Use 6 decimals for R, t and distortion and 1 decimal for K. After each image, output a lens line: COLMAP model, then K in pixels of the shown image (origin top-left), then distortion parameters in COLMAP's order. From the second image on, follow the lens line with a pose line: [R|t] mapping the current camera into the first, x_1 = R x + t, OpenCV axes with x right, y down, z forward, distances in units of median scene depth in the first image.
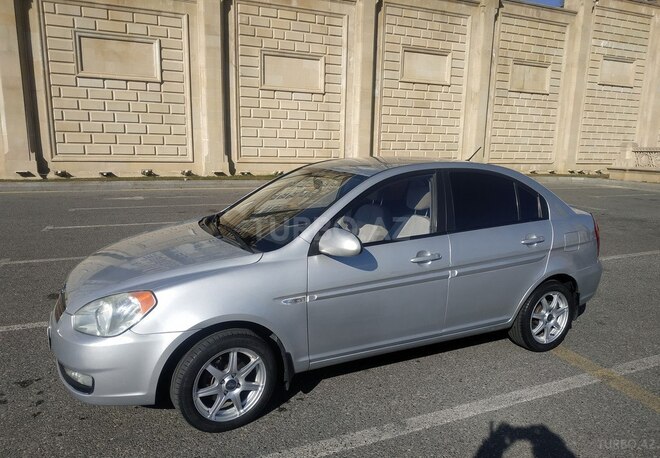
lens RADIAL K [[466.1, 0, 329.0], [0, 466.1, 234.2], [0, 0, 1]] dist [0.007830, -0.018634]
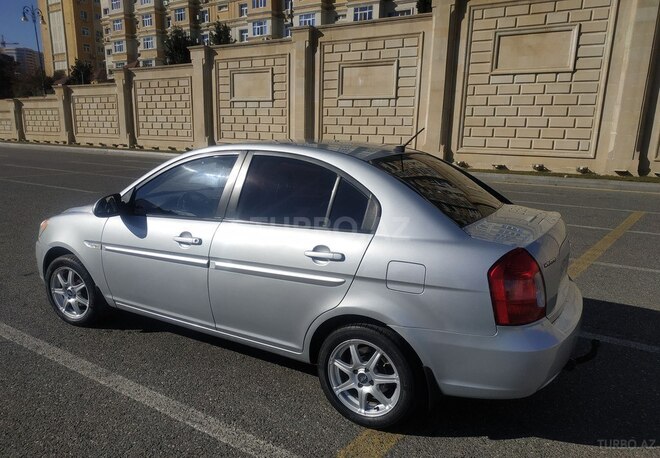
lens RADIAL K [[466.1, 0, 335.1], [0, 466.1, 236.1], [0, 0, 1]] dist [0.007830, -0.018634]
pose [[0.570704, 0.168844, -0.803610, 0.184531], [-0.159471, 0.982790, 0.093239, -0.015374], [0.805522, 0.074940, 0.587807, 0.106699]]
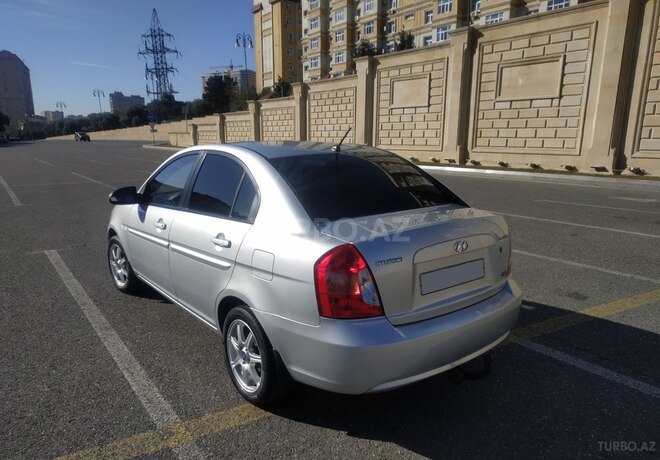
lens RADIAL K [[466.1, 0, 337.4], [0, 466.1, 240.5], [0, 0, 1]] dist [0.007830, -0.018634]
pose [[0.234119, 0.190462, -0.953369, 0.226805], [-0.175757, 0.972757, 0.151174, -0.026277], [0.956189, 0.132168, 0.261216, 0.177293]]
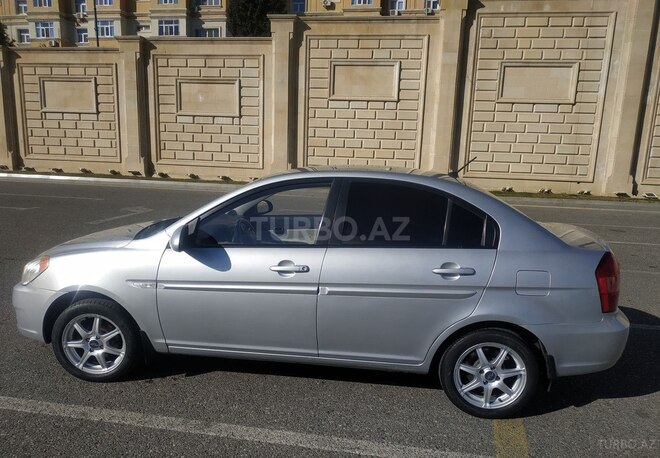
lens RADIAL K [[466.1, 0, 334.0], [0, 466.1, 227.7], [0, 0, 1]] dist [0.007830, -0.018634]
pose [[0.842134, 0.092067, -0.531351, 0.124608], [-0.116333, 0.993134, -0.012295, -0.004995], [0.526571, 0.072168, 0.847063, 0.036497]]
